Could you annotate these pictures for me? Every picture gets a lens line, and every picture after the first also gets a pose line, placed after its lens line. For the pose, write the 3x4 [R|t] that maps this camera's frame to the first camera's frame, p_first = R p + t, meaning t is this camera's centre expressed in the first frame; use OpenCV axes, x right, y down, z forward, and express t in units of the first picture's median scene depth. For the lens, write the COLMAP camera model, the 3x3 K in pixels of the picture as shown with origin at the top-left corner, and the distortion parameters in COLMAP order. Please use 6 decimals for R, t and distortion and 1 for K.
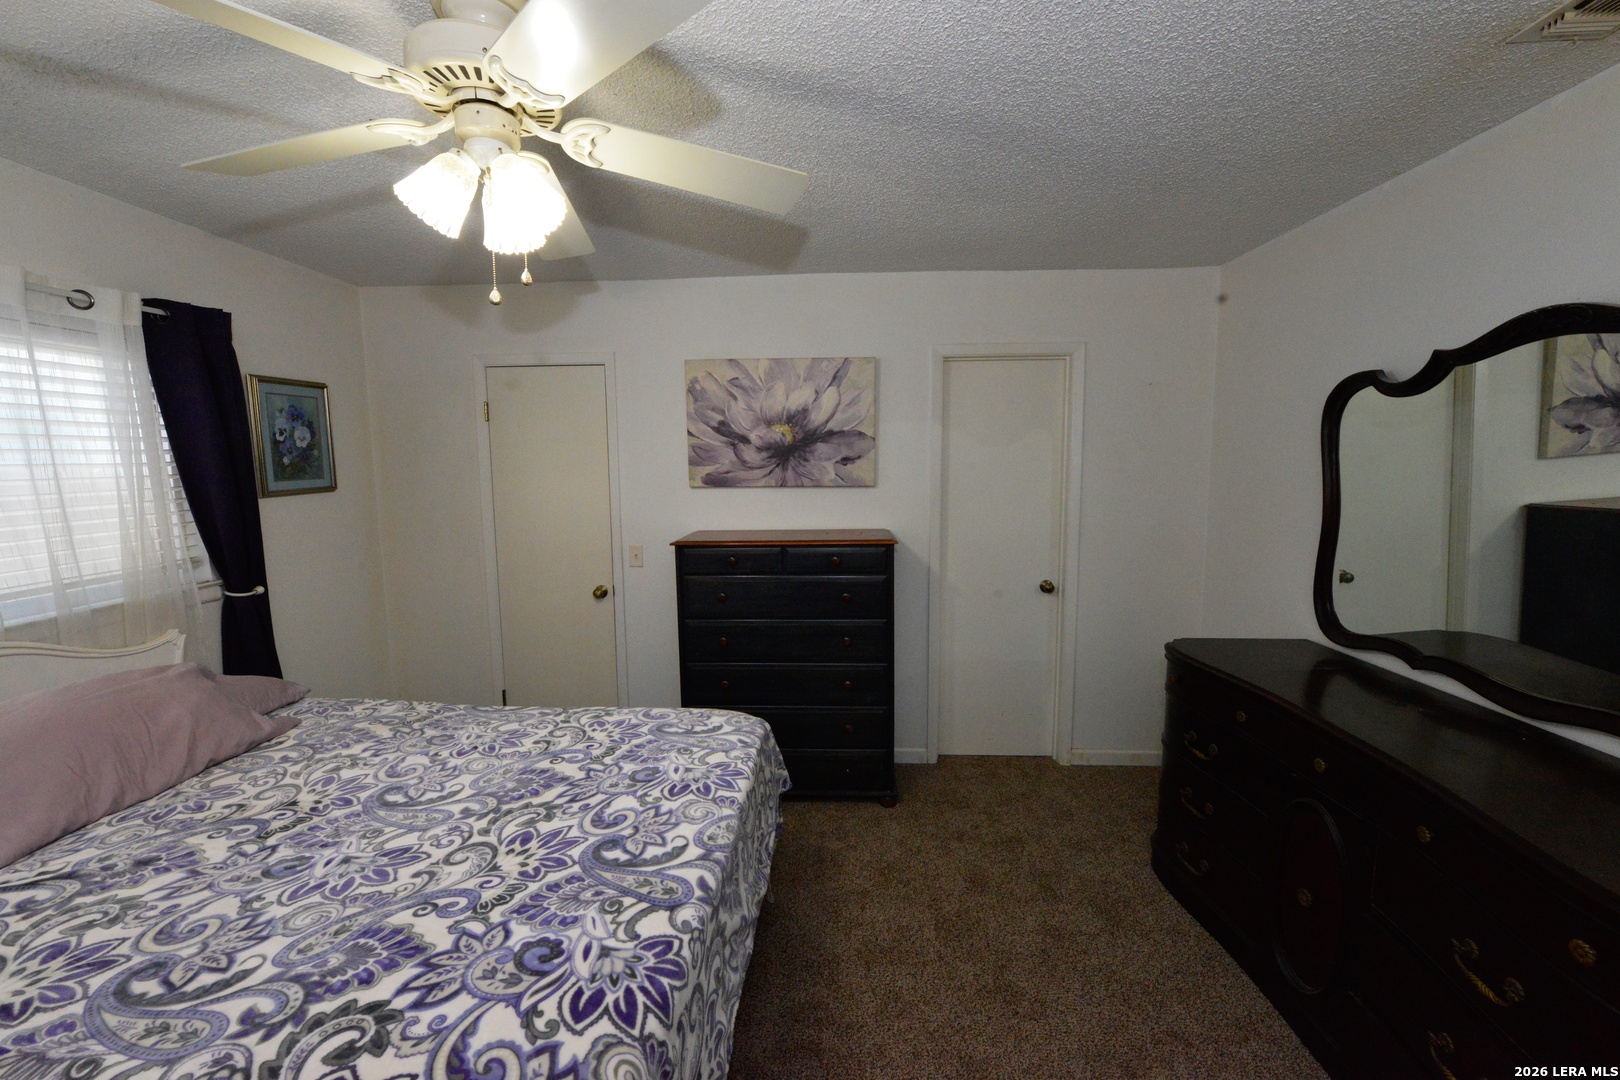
lens RADIAL K [[633.9, 0, 810.7], [0, 633.9, 534.1], [0, 0, 1]] dist [-0.012106, -0.000182]
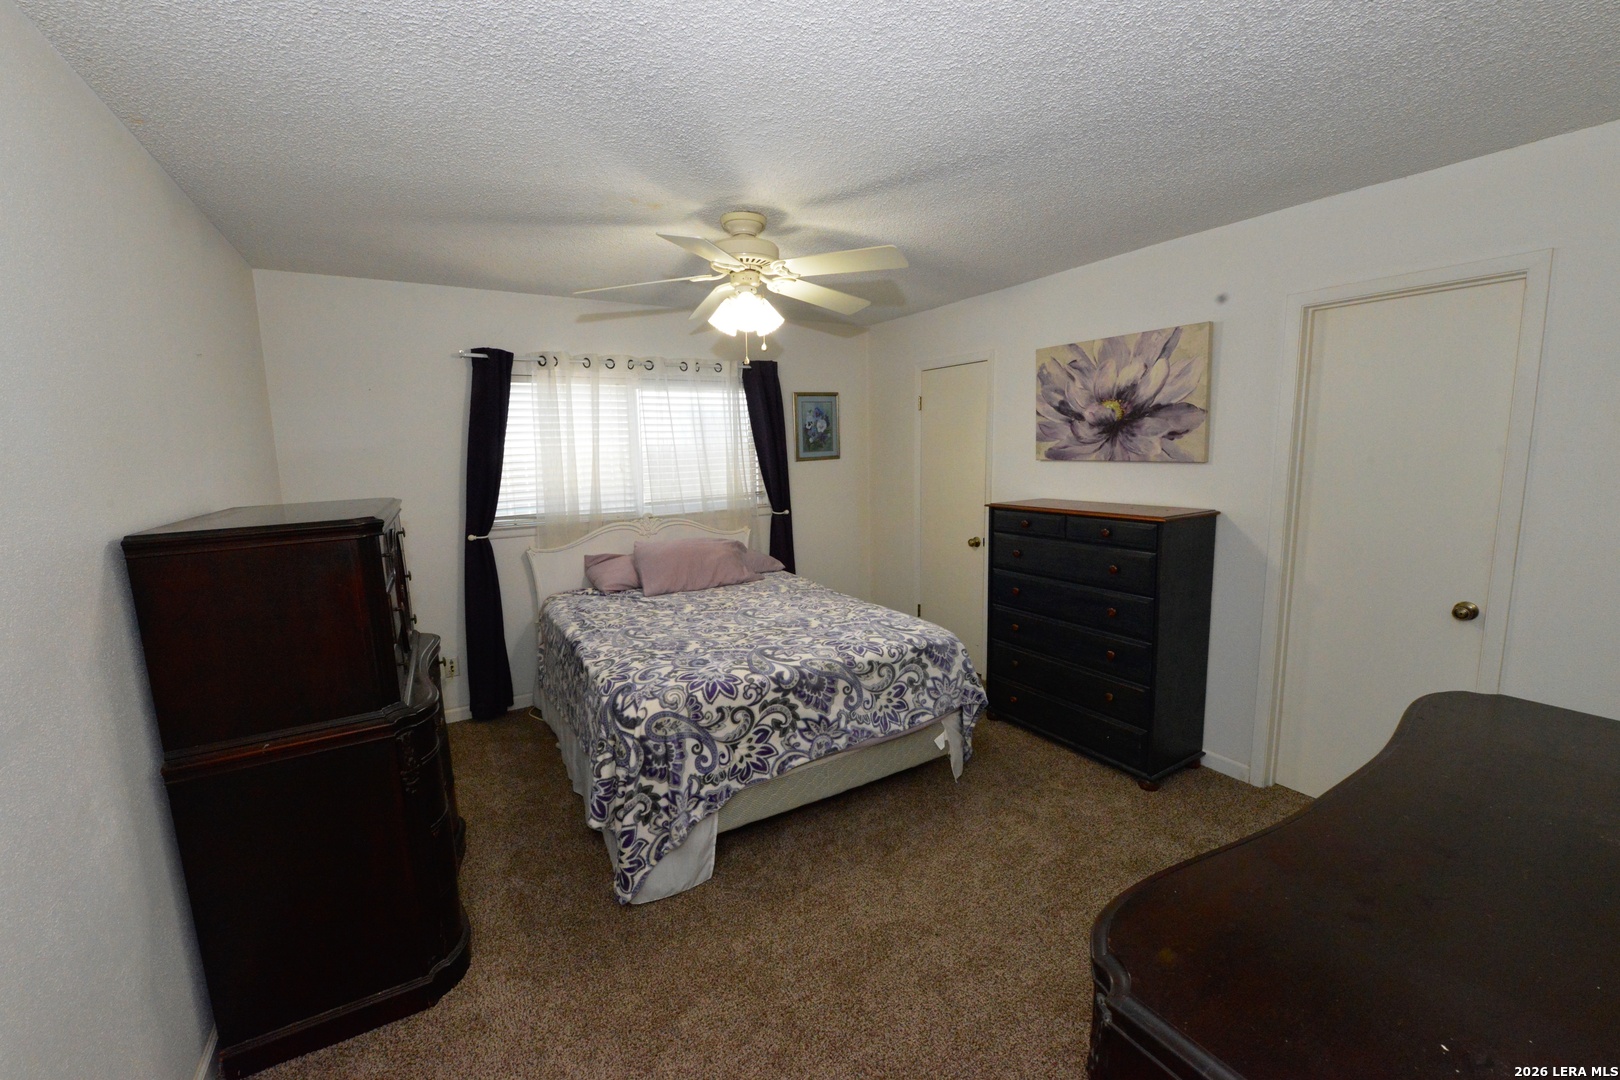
lens RADIAL K [[633.9, 0, 810.7], [0, 633.9, 534.1], [0, 0, 1]] dist [-0.012106, -0.000182]
pose [[0.565763, 0.111201, -0.817035, 0.862638], [-0.077633, 0.993647, 0.081480, -0.003369], [0.820905, 0.017331, 0.570802, 0.011133]]
